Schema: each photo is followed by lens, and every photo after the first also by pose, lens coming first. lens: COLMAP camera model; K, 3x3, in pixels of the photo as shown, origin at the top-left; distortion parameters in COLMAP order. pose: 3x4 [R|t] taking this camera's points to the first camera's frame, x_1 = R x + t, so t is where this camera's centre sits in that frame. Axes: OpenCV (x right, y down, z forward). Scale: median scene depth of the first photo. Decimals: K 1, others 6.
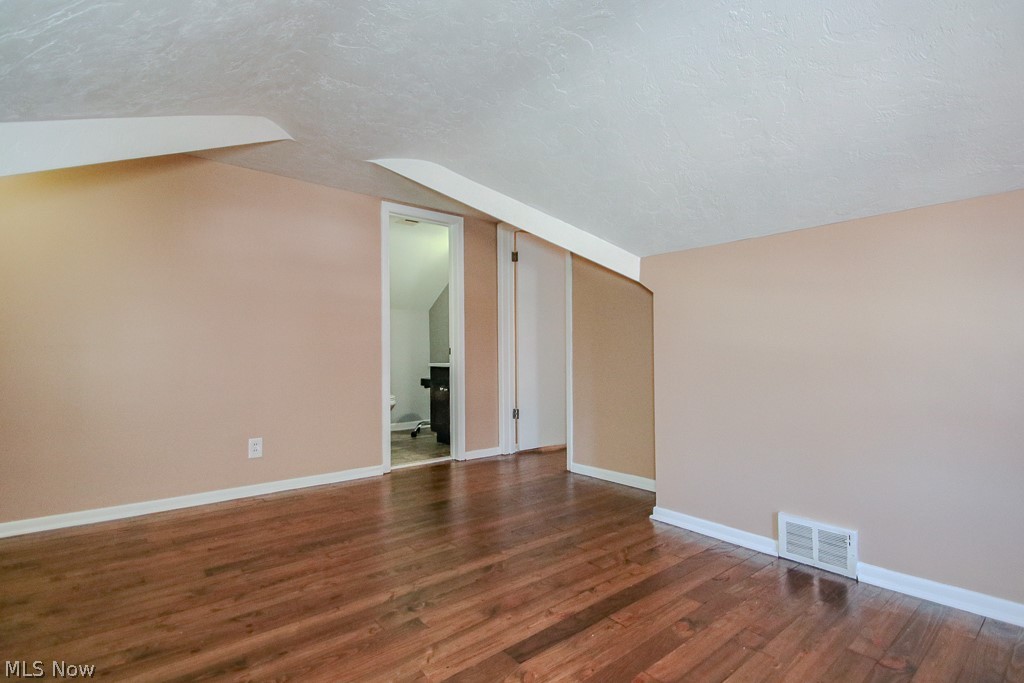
lens RADIAL K [[480.6, 0, 512.0], [0, 480.6, 341.5], [0, 0, 1]] dist [0.000008, -0.000229]
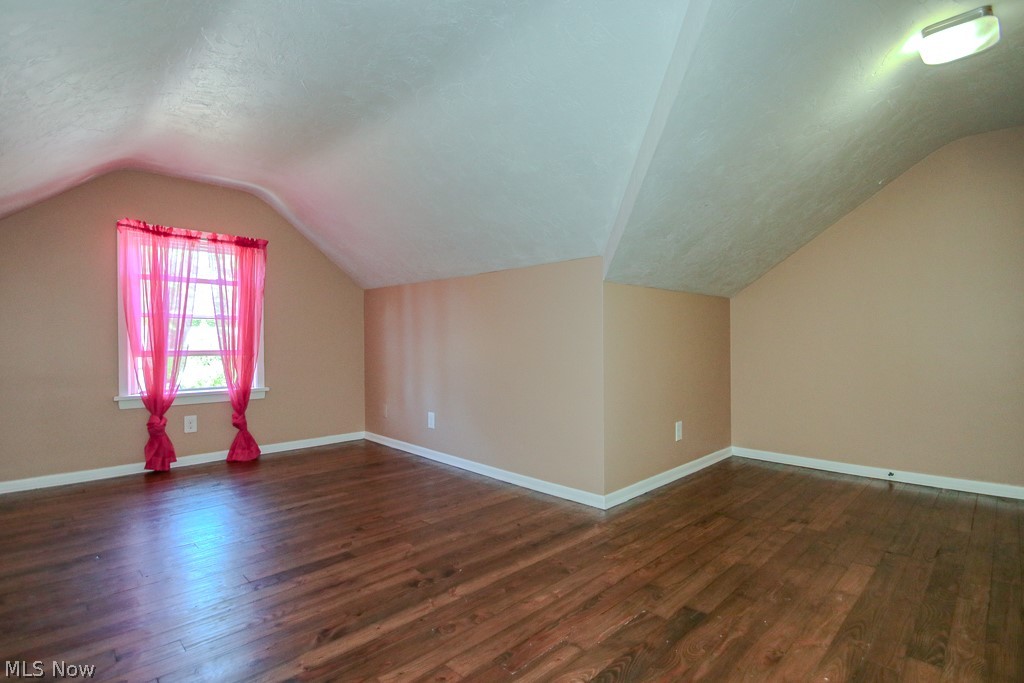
lens RADIAL K [[480.6, 0, 512.0], [0, 480.6, 341.5], [0, 0, 1]] dist [0.000008, -0.000229]
pose [[-0.996252, 0.015880, -0.085032, -0.294702], [0.018183, 0.999486, -0.026386, 0.050894], [0.084569, -0.027834, -0.996029, 2.000059]]
